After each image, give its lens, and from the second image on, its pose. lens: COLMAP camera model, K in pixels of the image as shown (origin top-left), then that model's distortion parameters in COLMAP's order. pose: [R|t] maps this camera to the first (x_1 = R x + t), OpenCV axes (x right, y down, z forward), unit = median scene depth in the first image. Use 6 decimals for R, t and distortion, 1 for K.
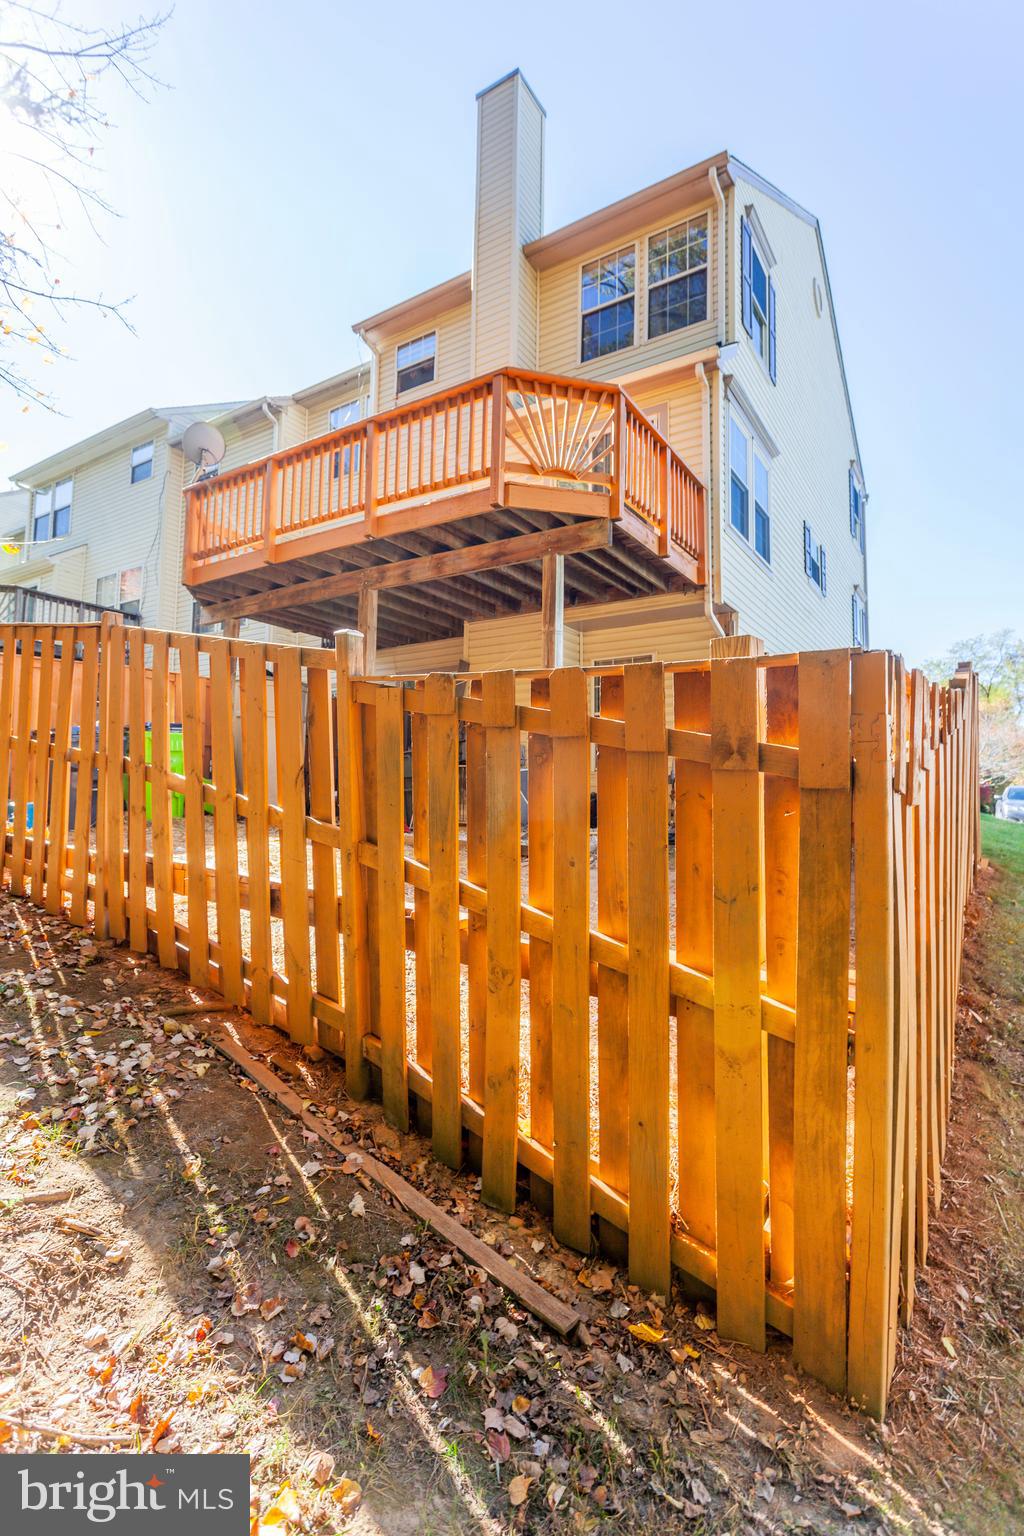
lens RADIAL K [[723.4, 0, 512.0], [0, 723.4, 768.0], [0, 0, 1]] dist [0.002428, 0.001515]
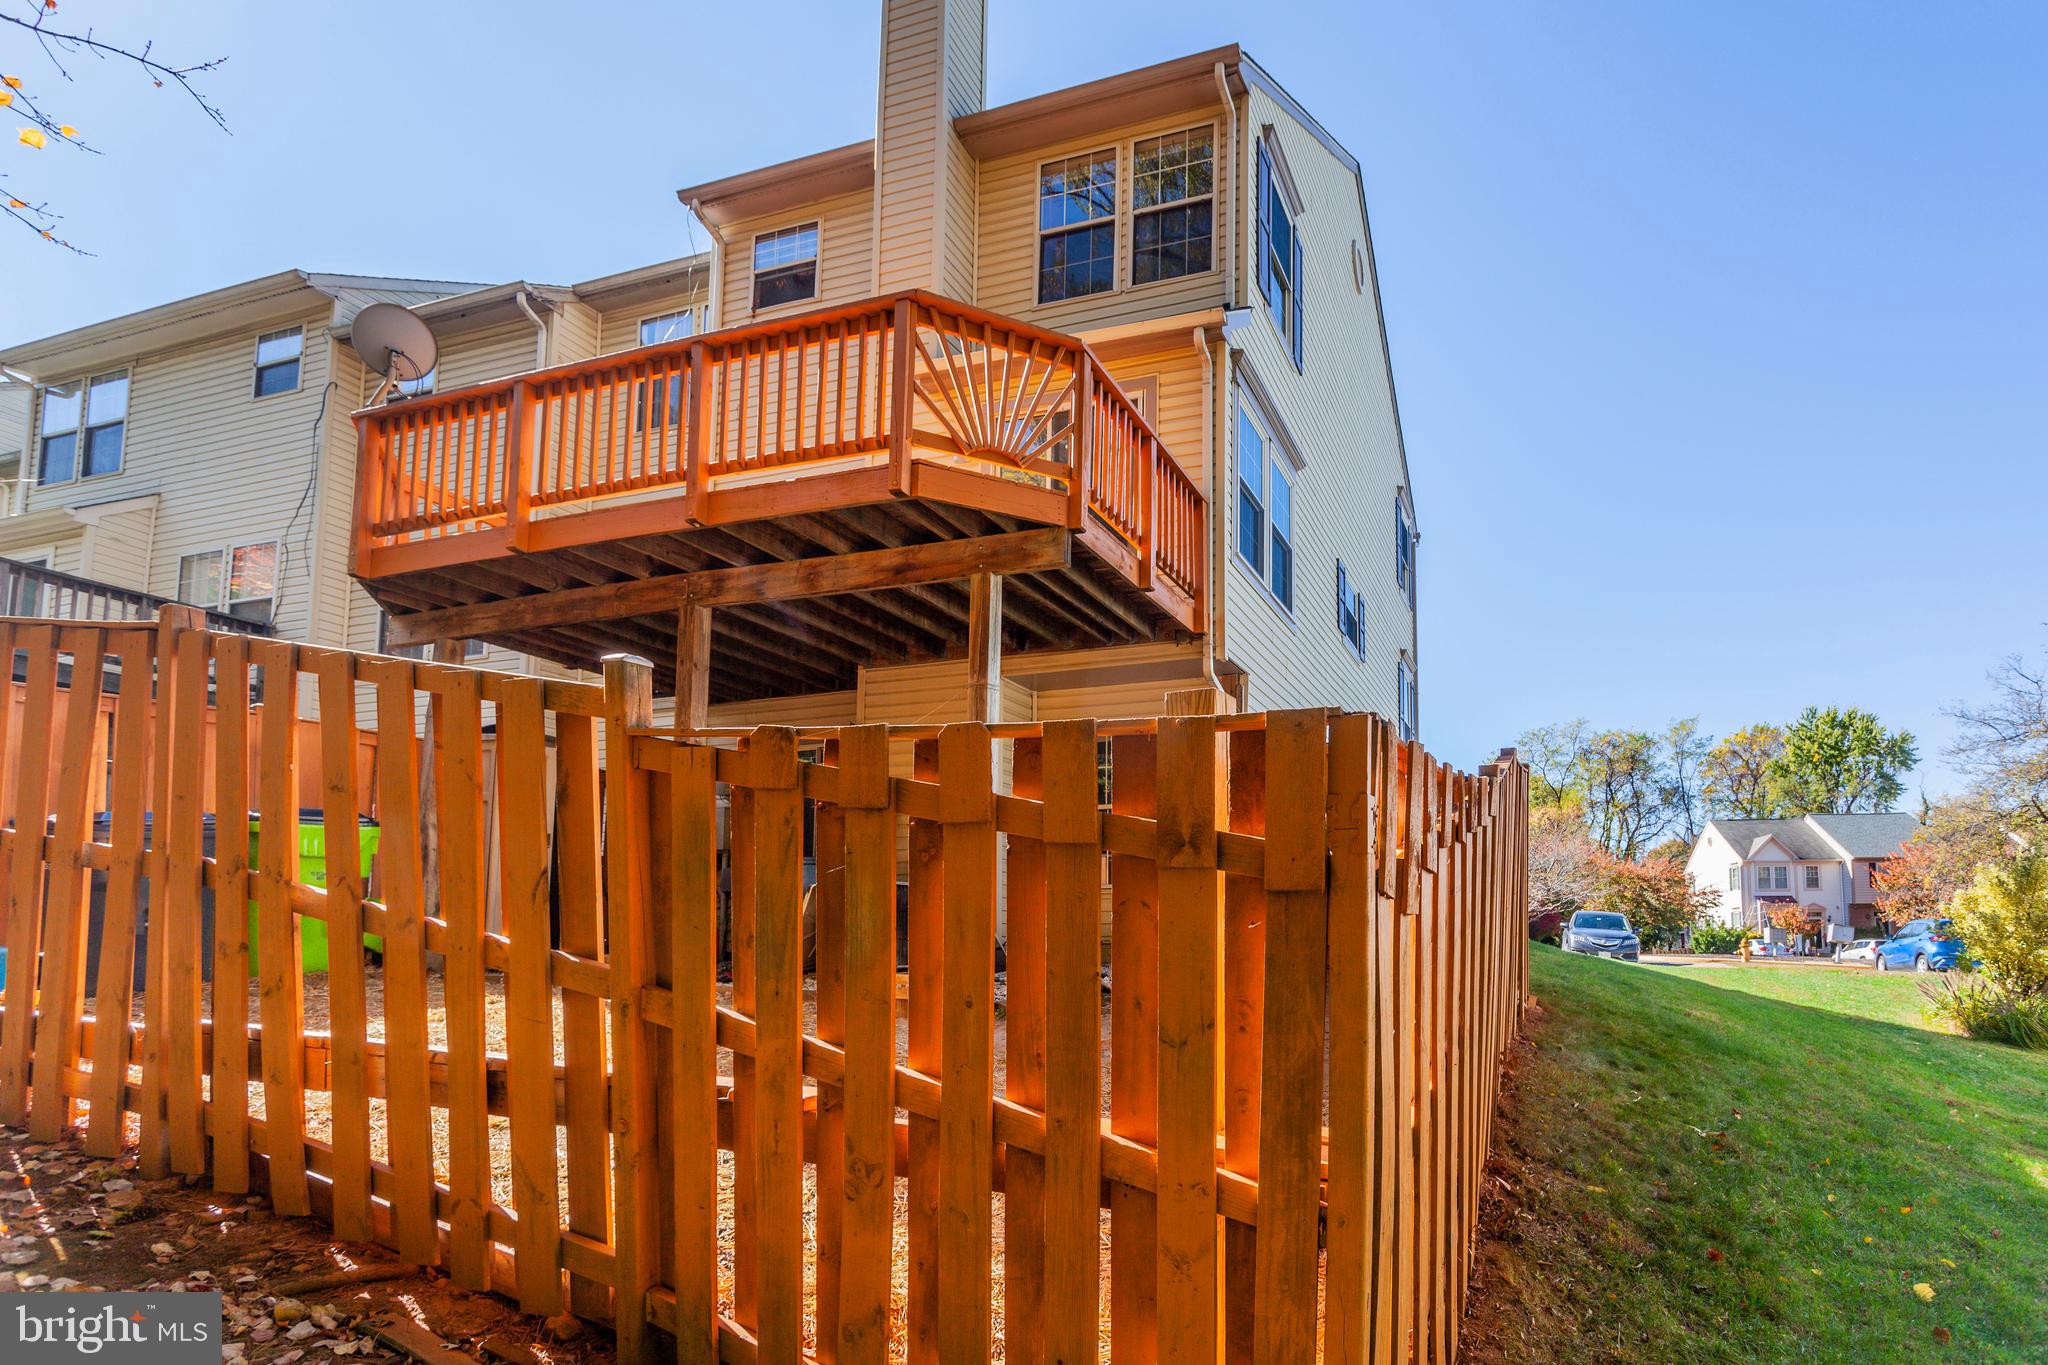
lens RADIAL K [[1000.8, 0, 1024.3], [0, 1000.8, 813.6], [0, 0, 1]] dist [0.003445, -0.000092]
pose [[0.962537, 0.000198, 0.271151, -0.151905], [-0.000084, 1.000000, -0.000434, -0.060772], [-0.271151, 0.000395, 0.962537, 0.069221]]
